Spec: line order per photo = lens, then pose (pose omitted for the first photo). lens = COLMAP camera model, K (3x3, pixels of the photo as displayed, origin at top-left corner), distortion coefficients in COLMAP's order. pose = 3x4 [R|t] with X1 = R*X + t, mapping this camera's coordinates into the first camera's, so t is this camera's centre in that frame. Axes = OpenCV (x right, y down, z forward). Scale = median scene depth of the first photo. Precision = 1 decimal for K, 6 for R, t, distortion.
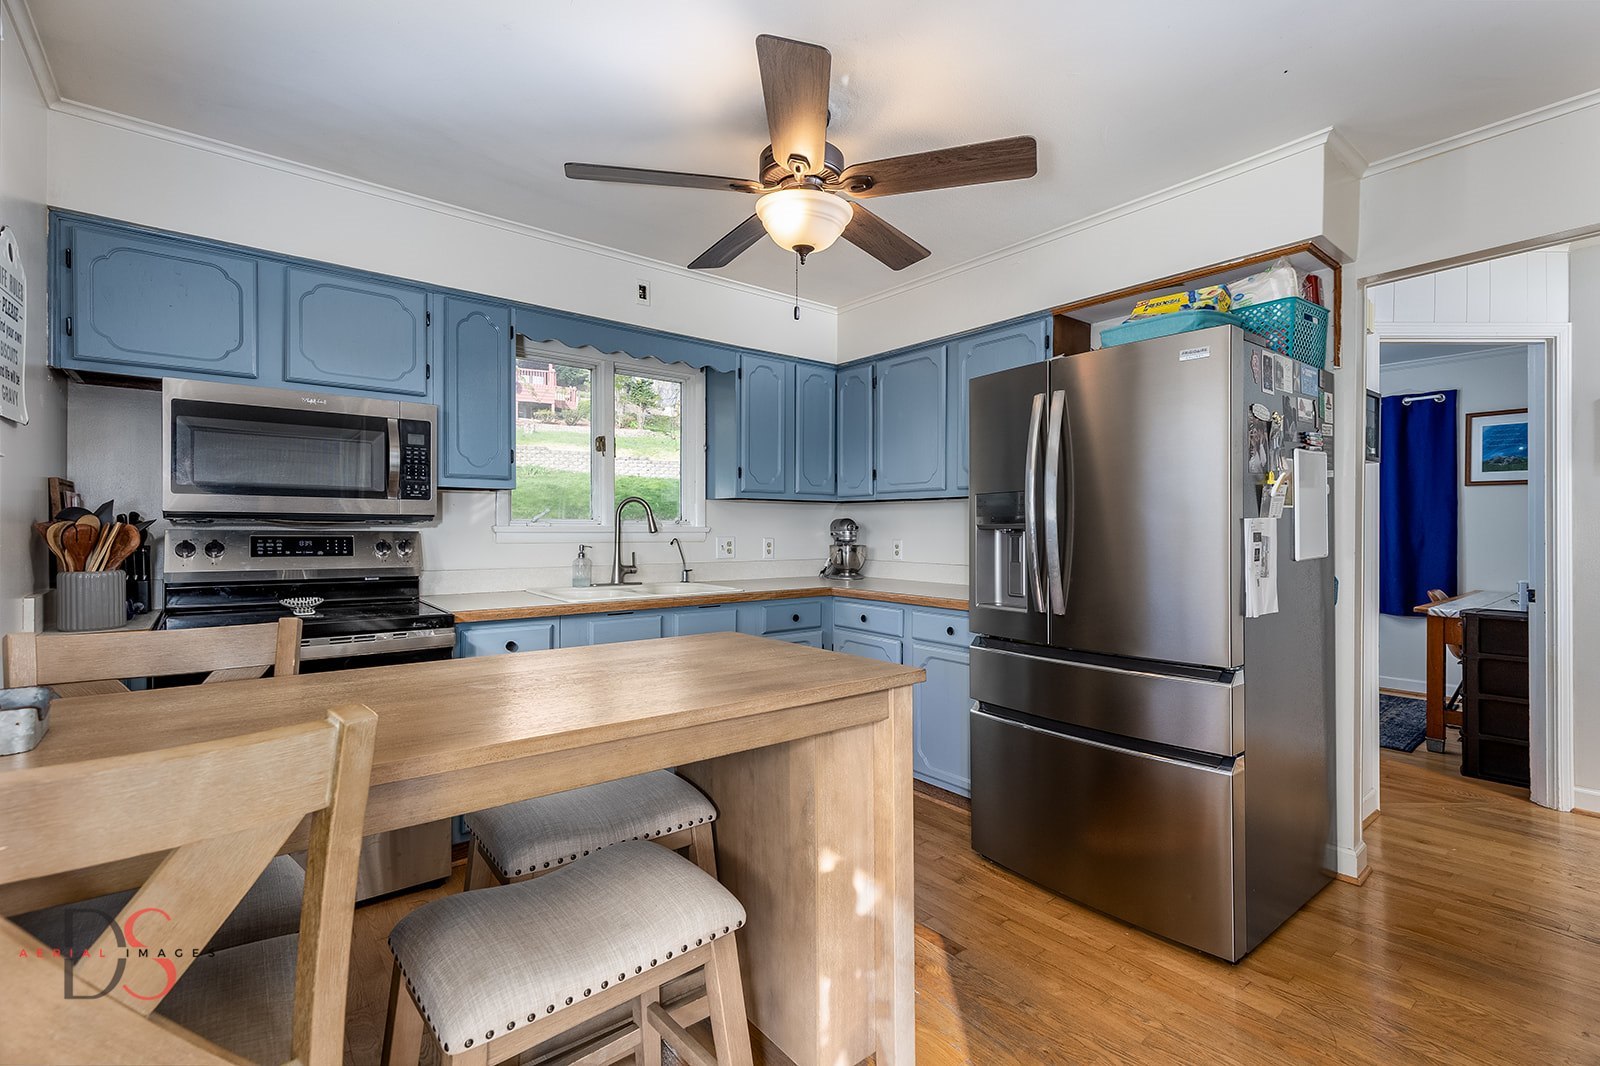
lens RADIAL K [[724.0, 0, 795.5], [0, 724.0, 532.8], [0, 0, 1]] dist [-0.000444, 0.000024]
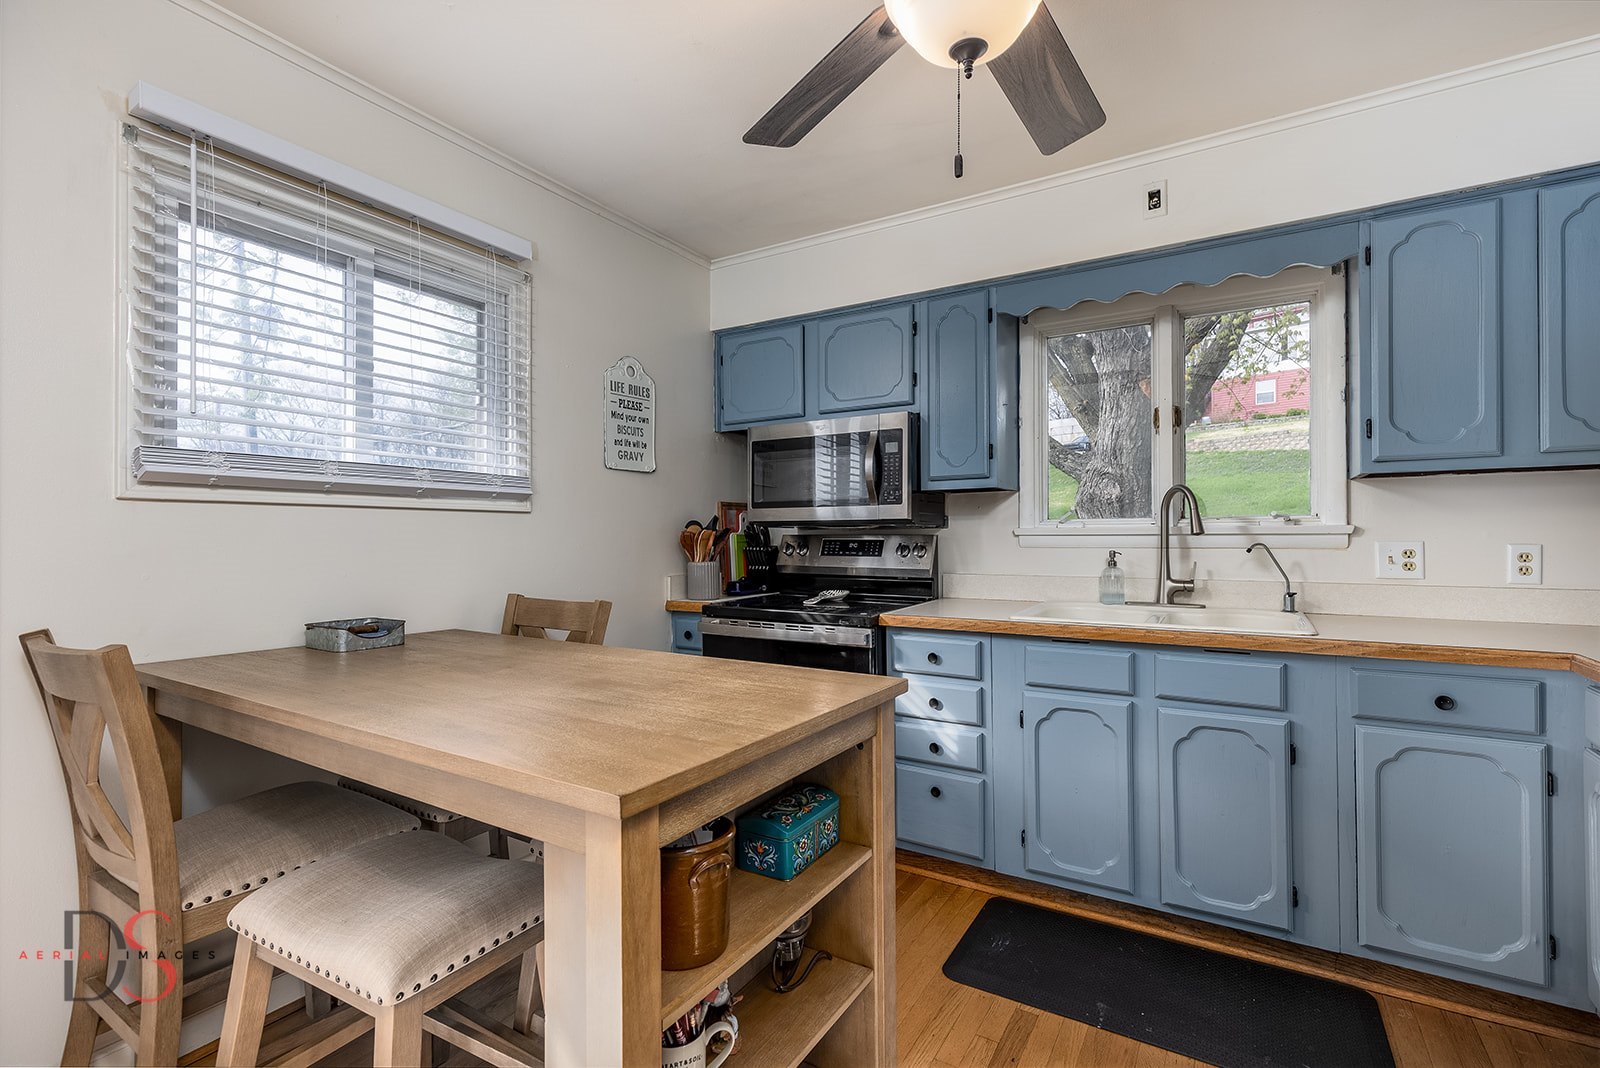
lens RADIAL K [[724.0, 0, 795.2], [0, 724.0, 536.0], [0, 0, 1]] dist [-0.000444, 0.000024]
pose [[0.333102, -0.000745, -0.942891, 0.393538], [0.004260, 0.999991, 0.000715, -0.001838], [0.942881, -0.004255, 0.333102, 0.482877]]
